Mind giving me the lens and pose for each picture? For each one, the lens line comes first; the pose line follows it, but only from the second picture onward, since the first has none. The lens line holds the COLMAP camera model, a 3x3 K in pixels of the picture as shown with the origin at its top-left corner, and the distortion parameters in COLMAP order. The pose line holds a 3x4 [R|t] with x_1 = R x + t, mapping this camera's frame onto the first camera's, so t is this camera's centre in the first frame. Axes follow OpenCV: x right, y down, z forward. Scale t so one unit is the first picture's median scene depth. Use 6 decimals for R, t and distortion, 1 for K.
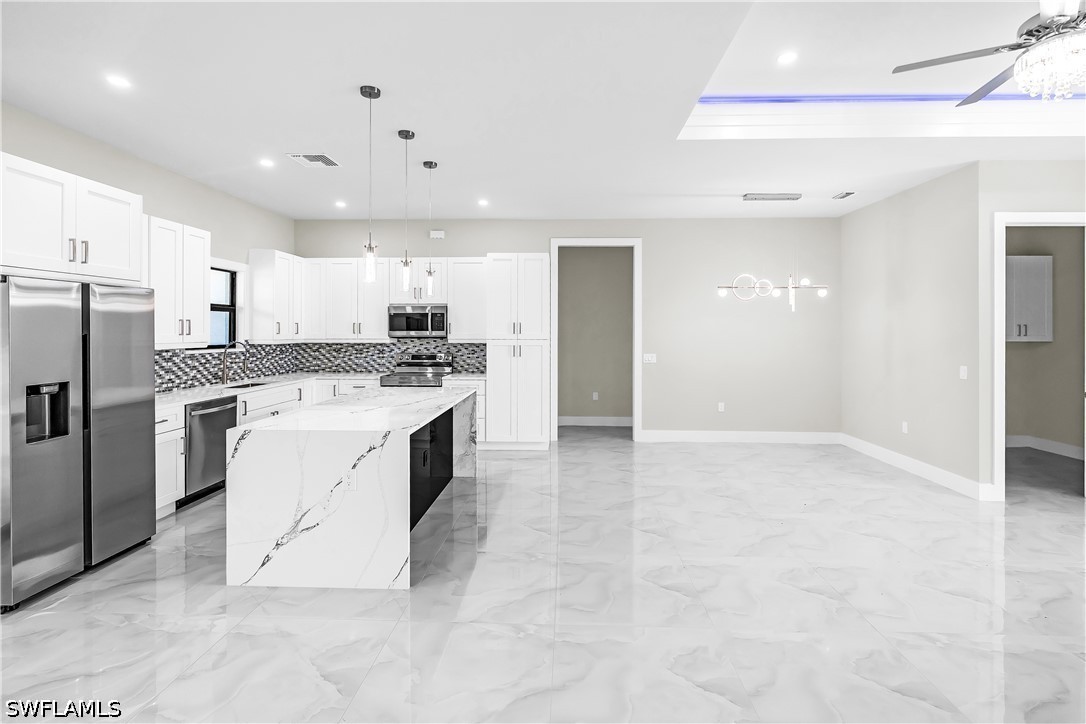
lens RADIAL K [[493.8, 0, 552.8], [0, 493.8, 329.6], [0, 0, 1]] dist [-0.005293, 0.001522]
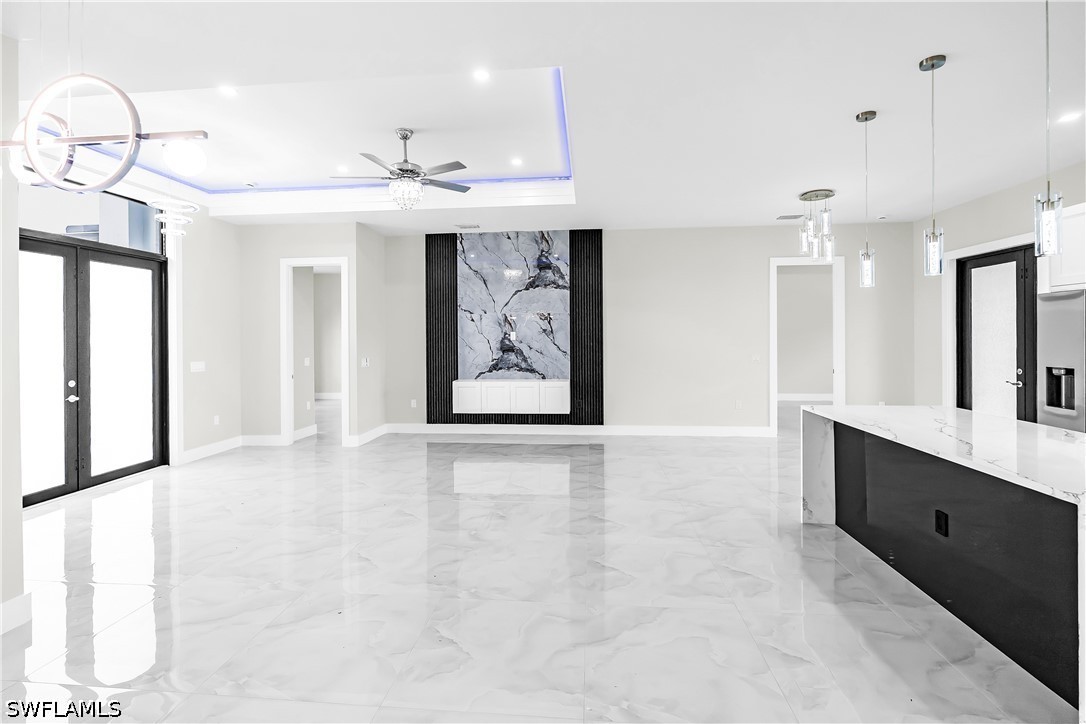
lens RADIAL K [[493.8, 0, 535.4], [0, 493.8, 344.5], [0, 0, 1]] dist [-0.005293, 0.001522]
pose [[-0.996673, 0.003574, 0.081425, 0.158109], [0.005403, 0.999738, 0.022260, 0.003300], [-0.081324, 0.022626, -0.996431, 1.175173]]
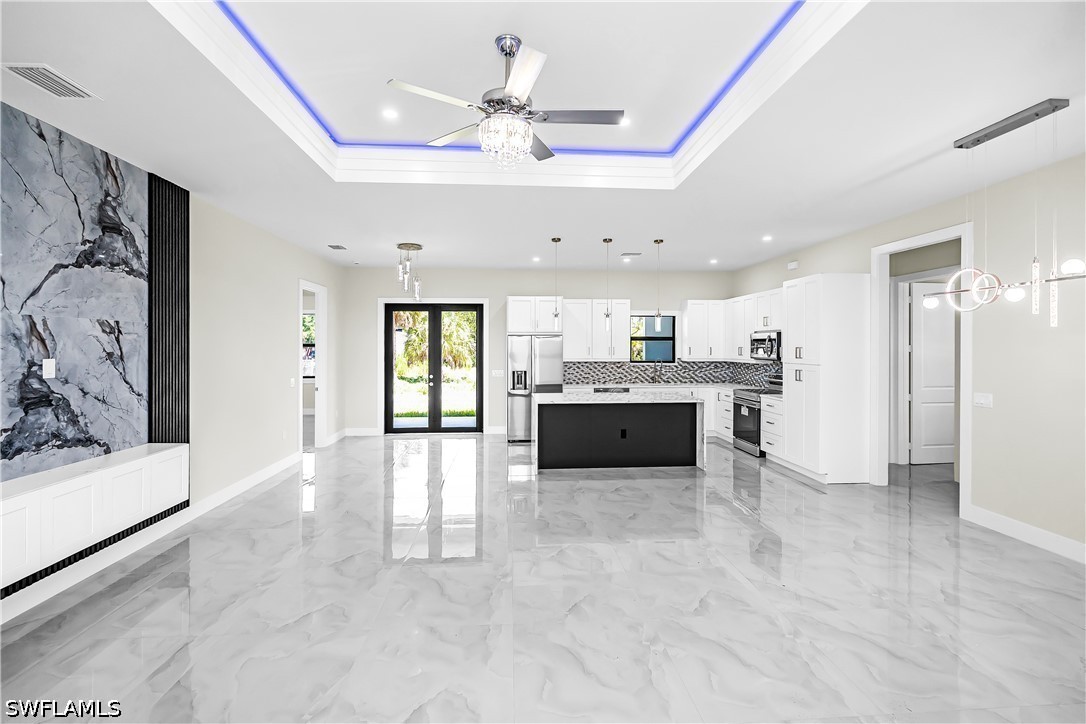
lens RADIAL K [[493.8, 0, 552.0], [0, 493.8, 350.0], [0, 0, 1]] dist [-0.005293, 0.001522]
pose [[0.115701, 0.006215, -0.993265, 0.916668], [-0.001087, 0.999981, 0.006131, -0.015073], [0.993284, 0.000371, 0.115705, 0.402594]]
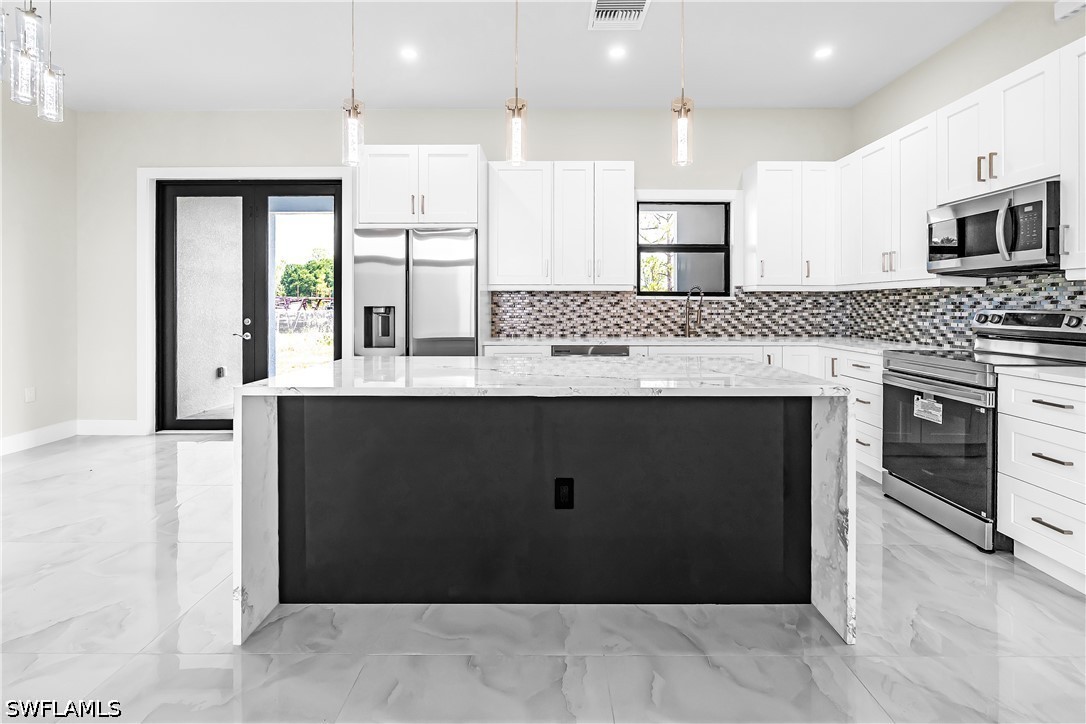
lens RADIAL K [[493.8, 0, 552.4], [0, 493.8, 310.5], [0, 0, 1]] dist [-0.005293, 0.001522]
pose [[0.024822, 0.008979, -0.999652, 0.159495], [-0.000337, 0.999960, 0.008974, 0.052097], [0.999692, 0.000114, 0.024824, 0.679281]]
